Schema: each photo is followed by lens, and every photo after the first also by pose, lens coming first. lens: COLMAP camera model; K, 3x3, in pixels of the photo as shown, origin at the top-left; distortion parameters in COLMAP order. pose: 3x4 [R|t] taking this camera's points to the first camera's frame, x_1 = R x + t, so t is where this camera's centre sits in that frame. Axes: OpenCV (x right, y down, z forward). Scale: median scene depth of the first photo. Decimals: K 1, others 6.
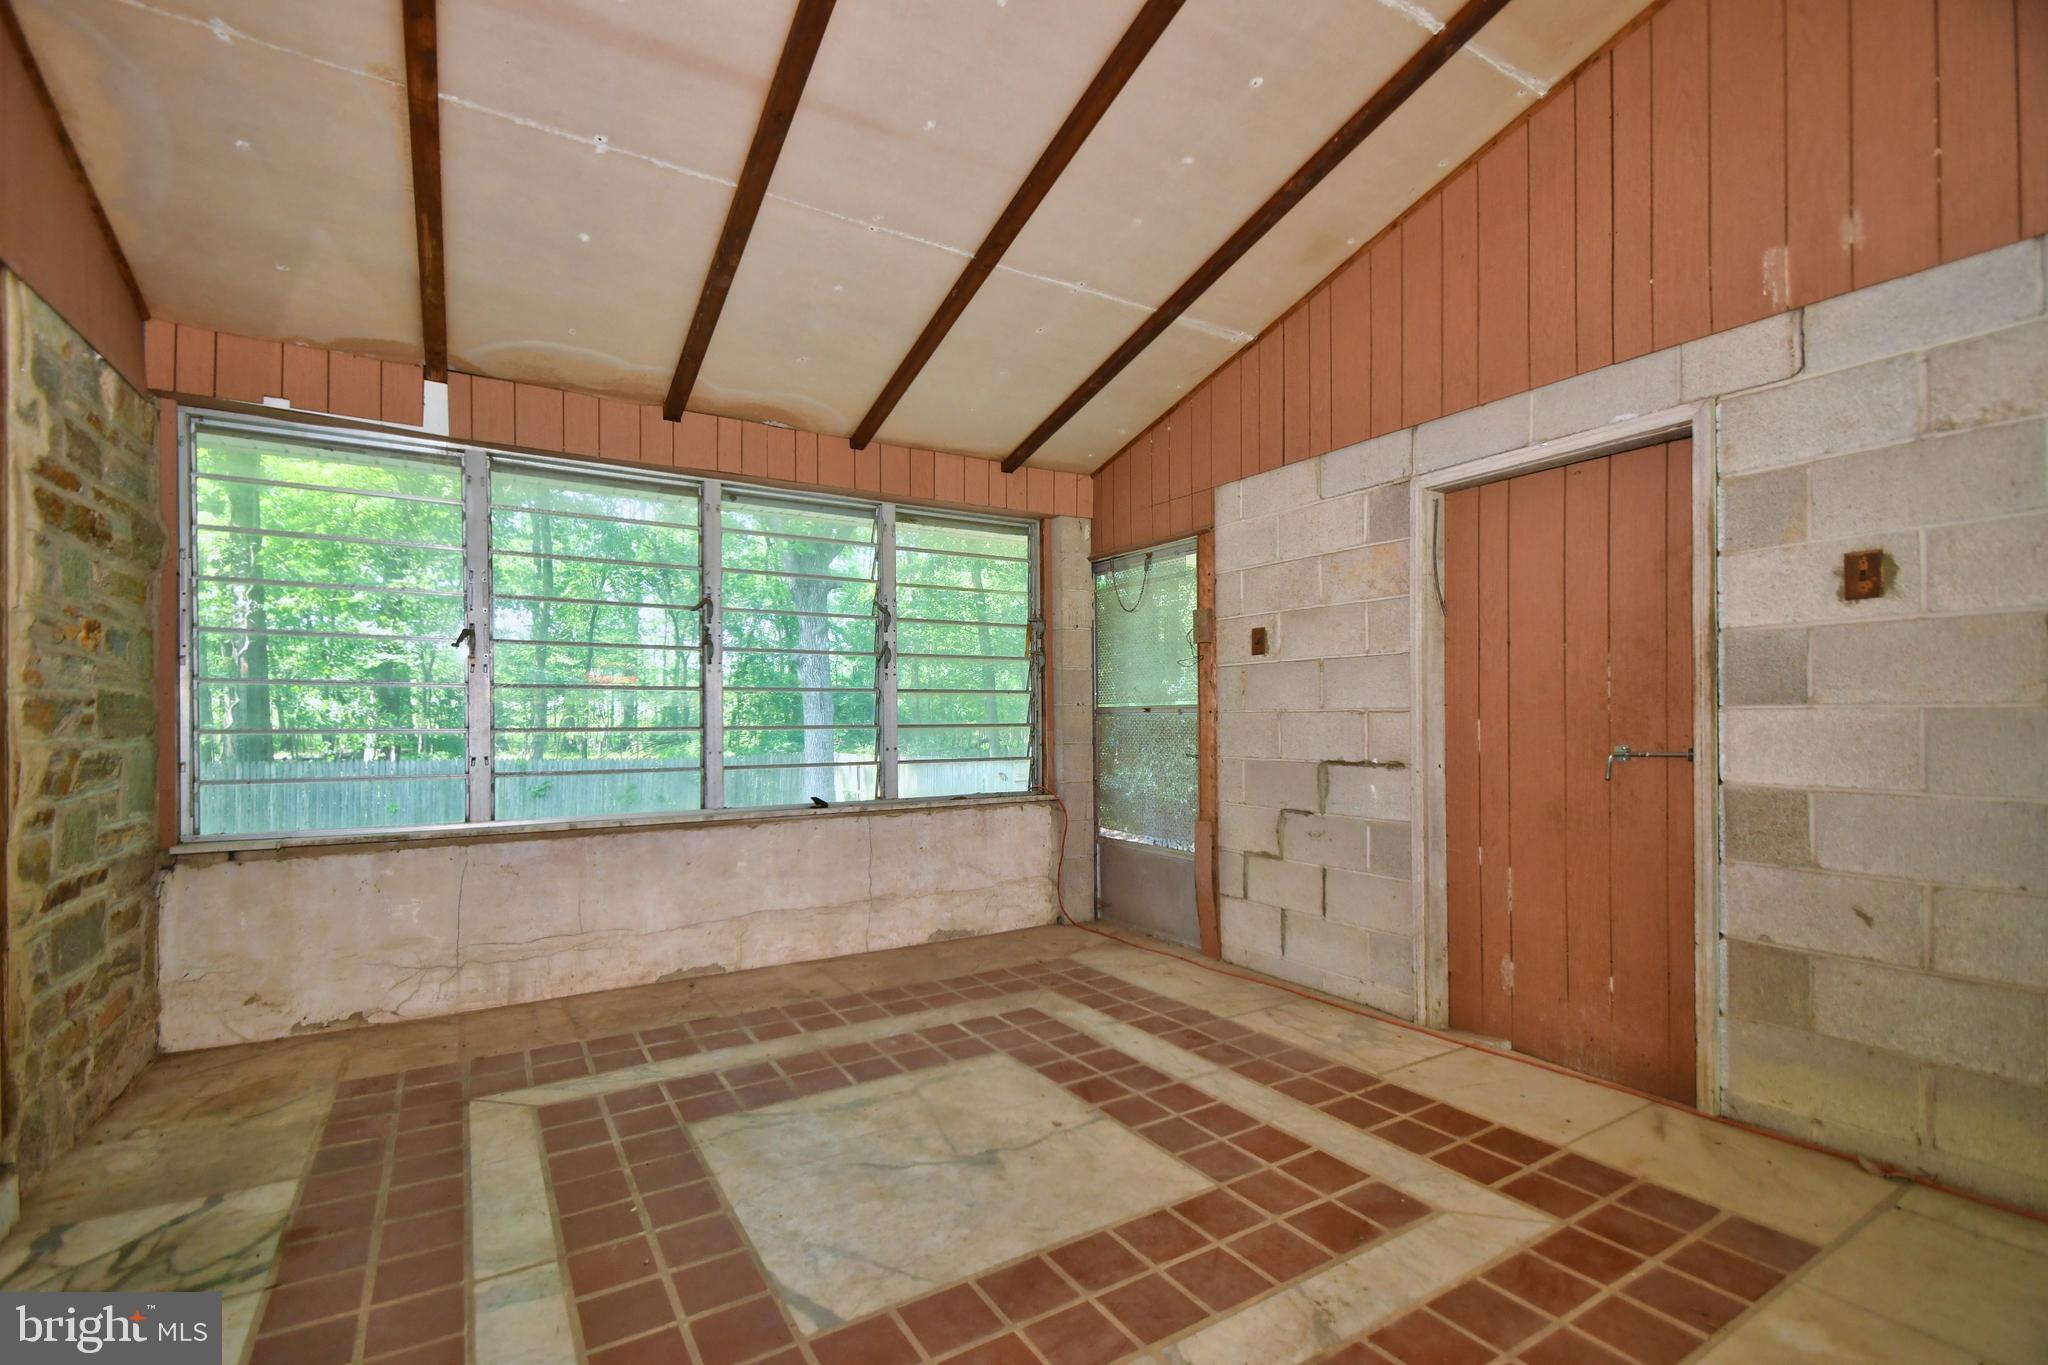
lens RADIAL K [[895.5, 0, 1002.0], [0, 895.5, 715.8], [0, 0, 1]] dist [0.026248, -0.018728]
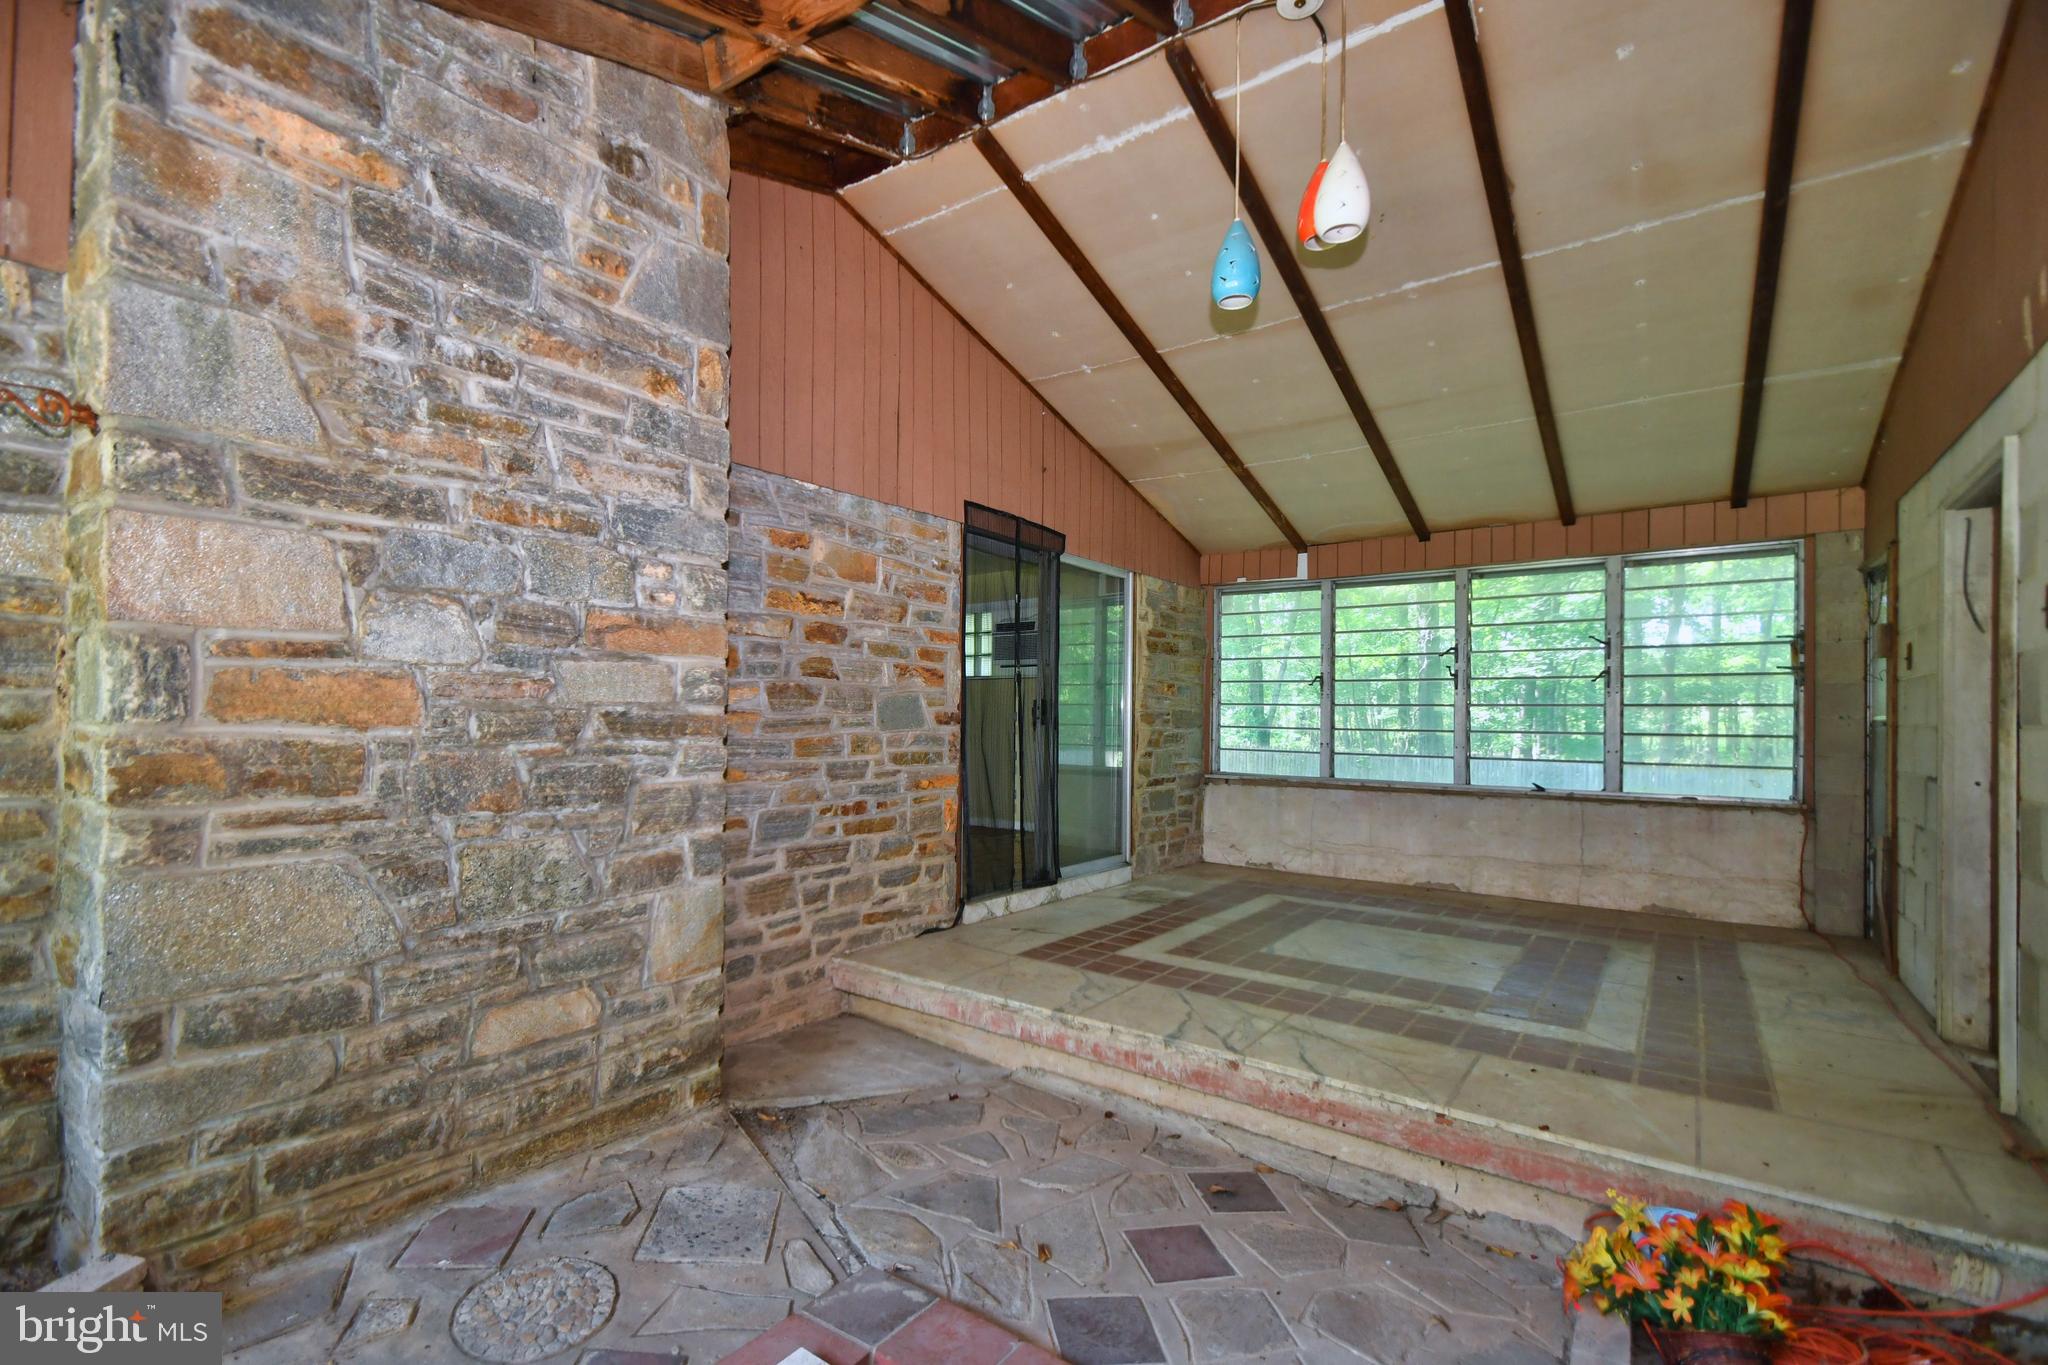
lens RADIAL K [[895.5, 0, 1002.0], [0, 895.5, 715.8], [0, 0, 1]] dist [0.026248, -0.018728]
pose [[0.381750, 0.007448, -0.924236, 0.999416], [-0.012086, 0.999922, 0.003065, -0.009668], [0.924187, 0.010000, 0.381810, -0.379695]]
